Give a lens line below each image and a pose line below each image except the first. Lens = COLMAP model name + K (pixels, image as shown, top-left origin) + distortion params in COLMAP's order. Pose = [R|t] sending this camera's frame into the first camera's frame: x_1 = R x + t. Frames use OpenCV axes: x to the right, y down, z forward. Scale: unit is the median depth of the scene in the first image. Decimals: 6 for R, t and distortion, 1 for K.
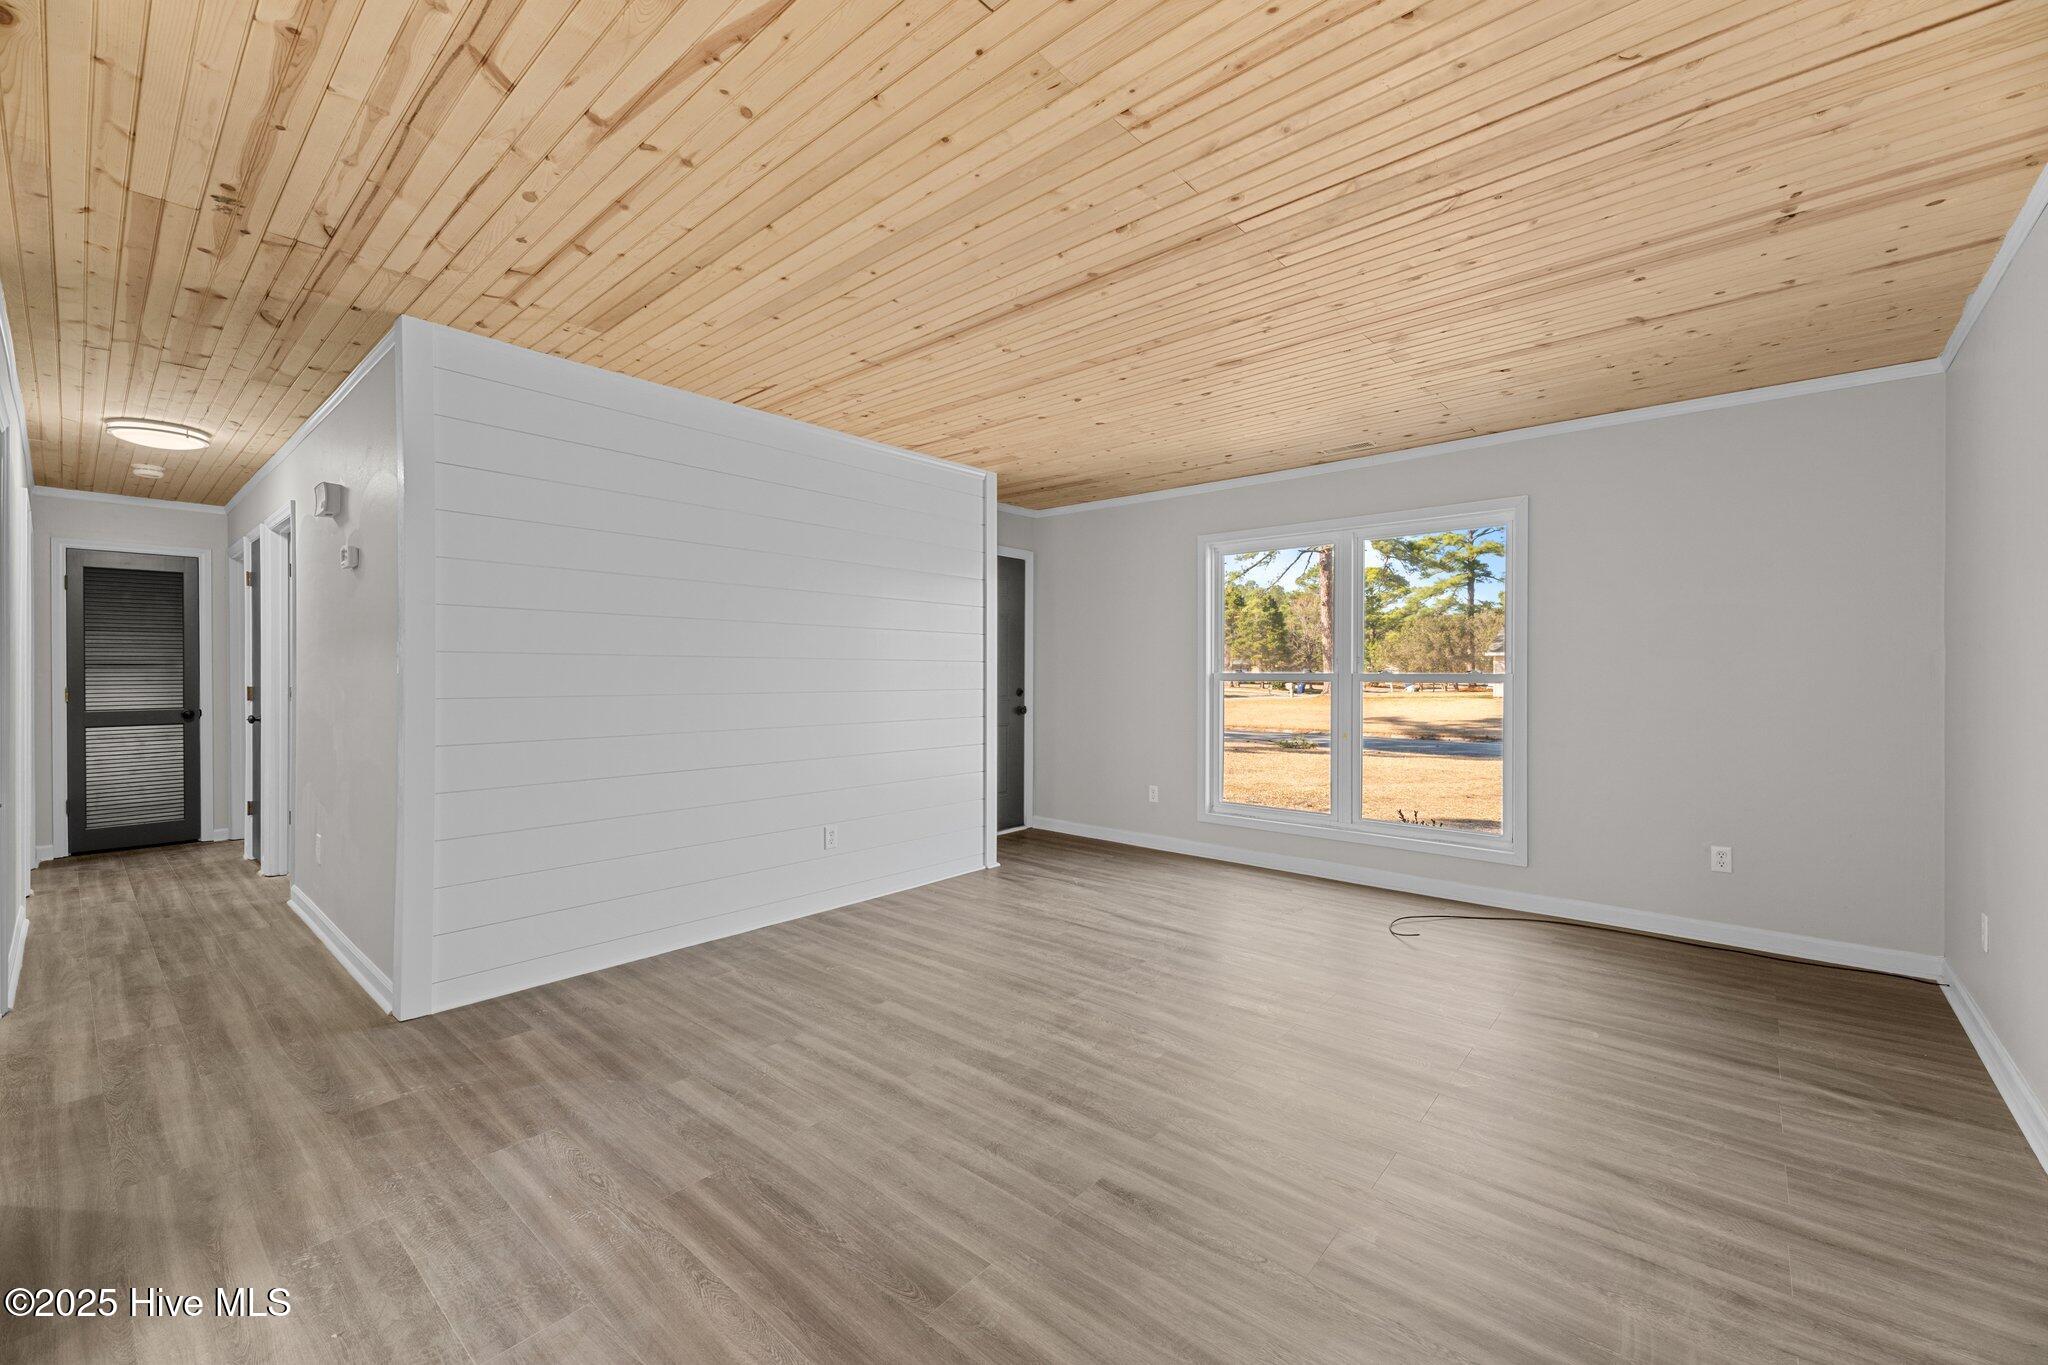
lens RADIAL K [[828.3, 0, 1027.3], [0, 828.3, 673.5], [0, 0, 1]] dist [0.014642, 0.000087]
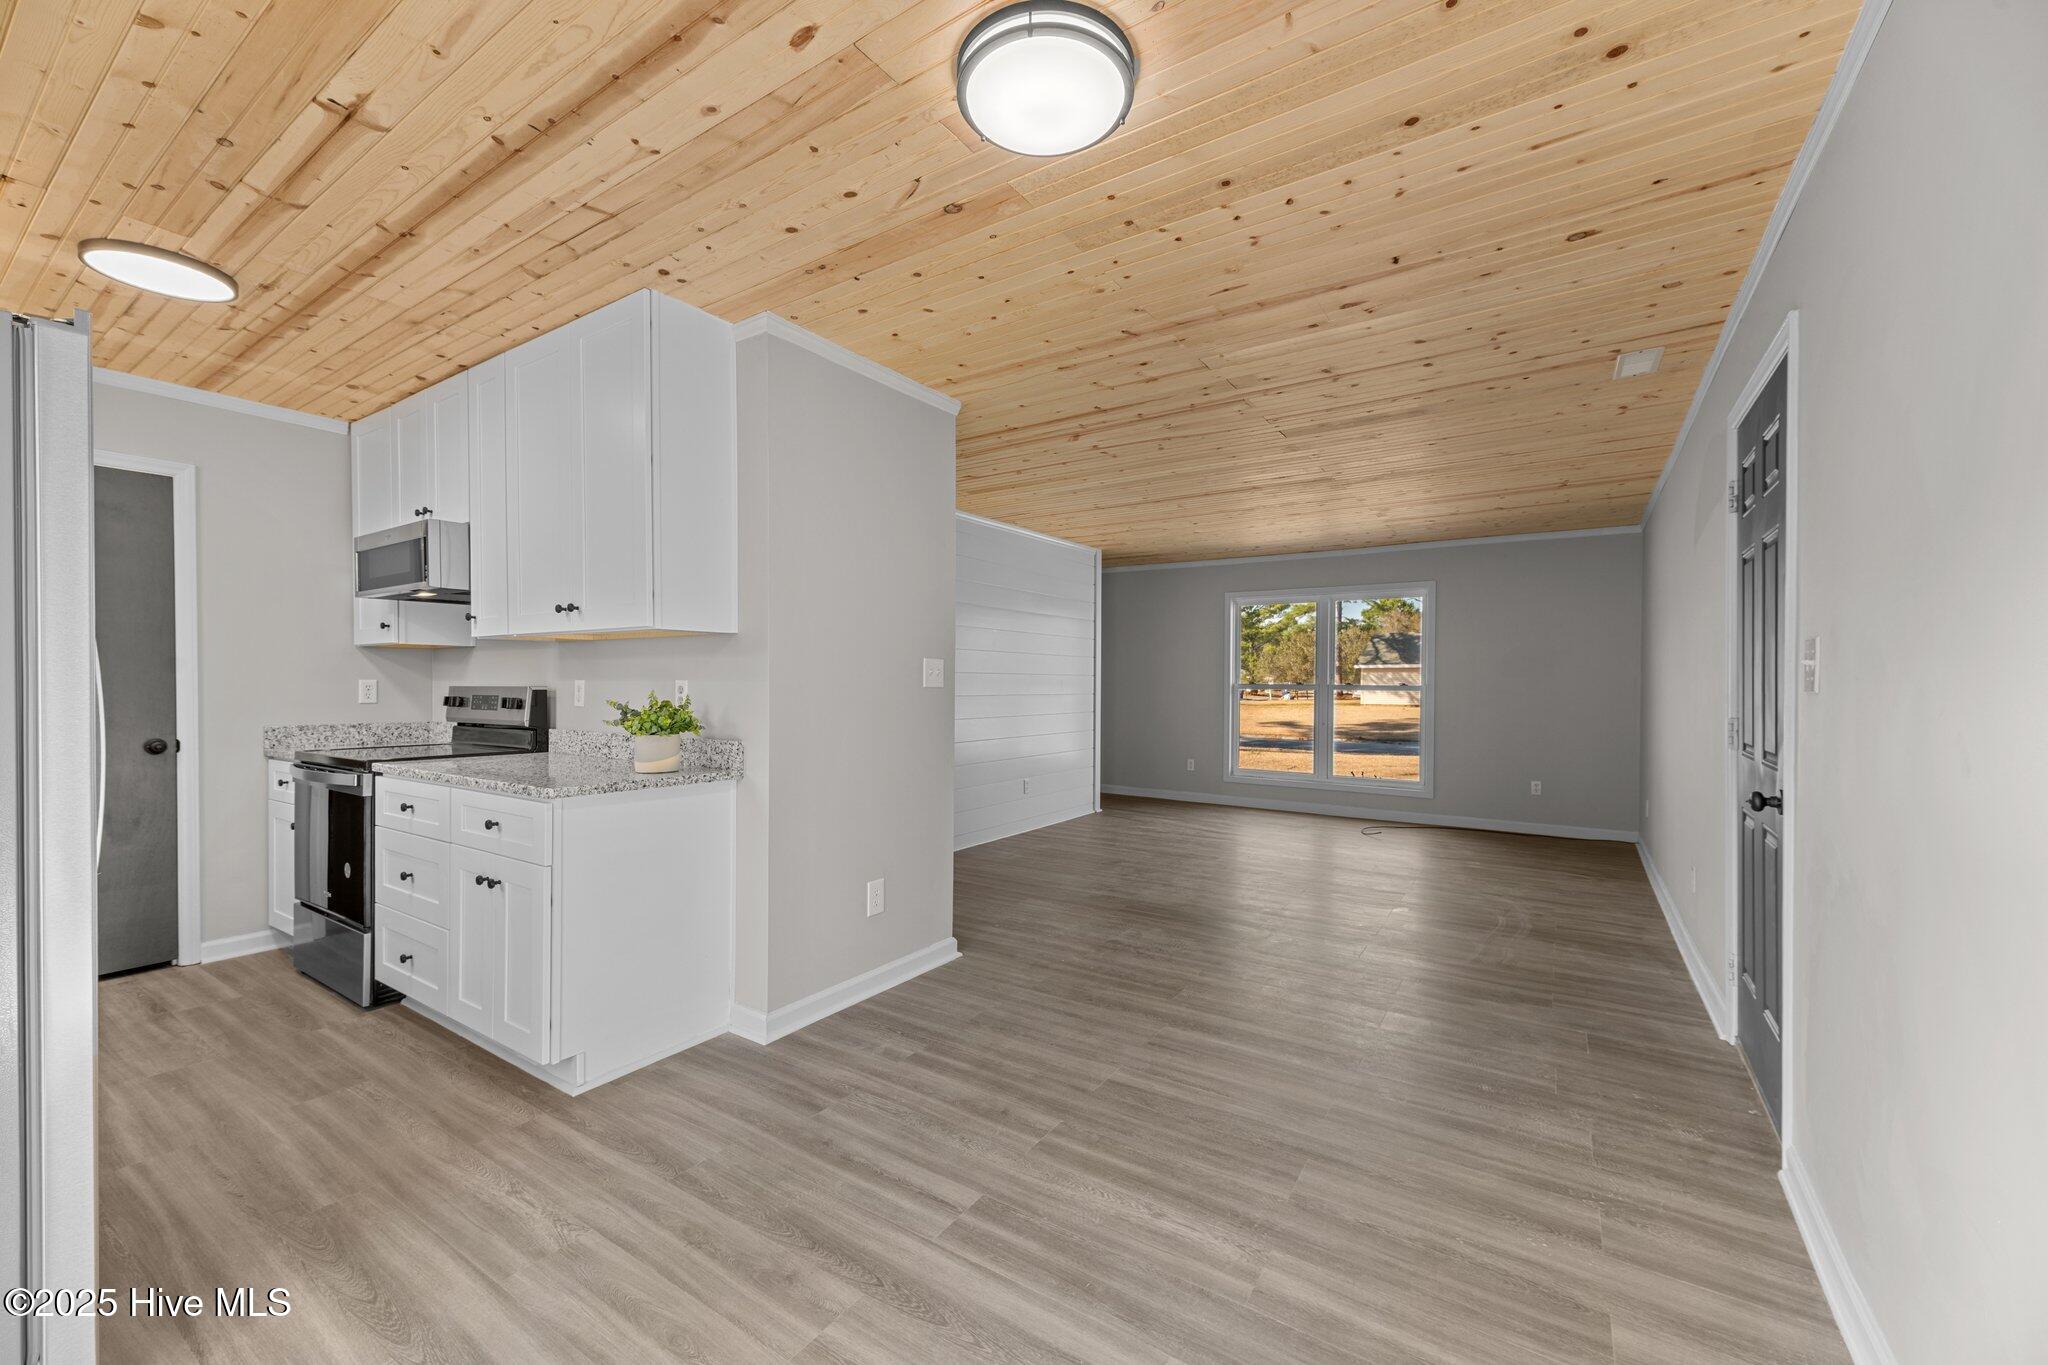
lens RADIAL K [[828.3, 0, 1018.9], [0, 828.3, 685.9], [0, 0, 1]] dist [0.014642, 0.000087]
pose [[0.991373, 0.004716, 0.130982, -0.342460], [-0.005462, 0.999971, 0.005341, -0.002376], [-0.130953, -0.006010, 0.991370, -0.421680]]
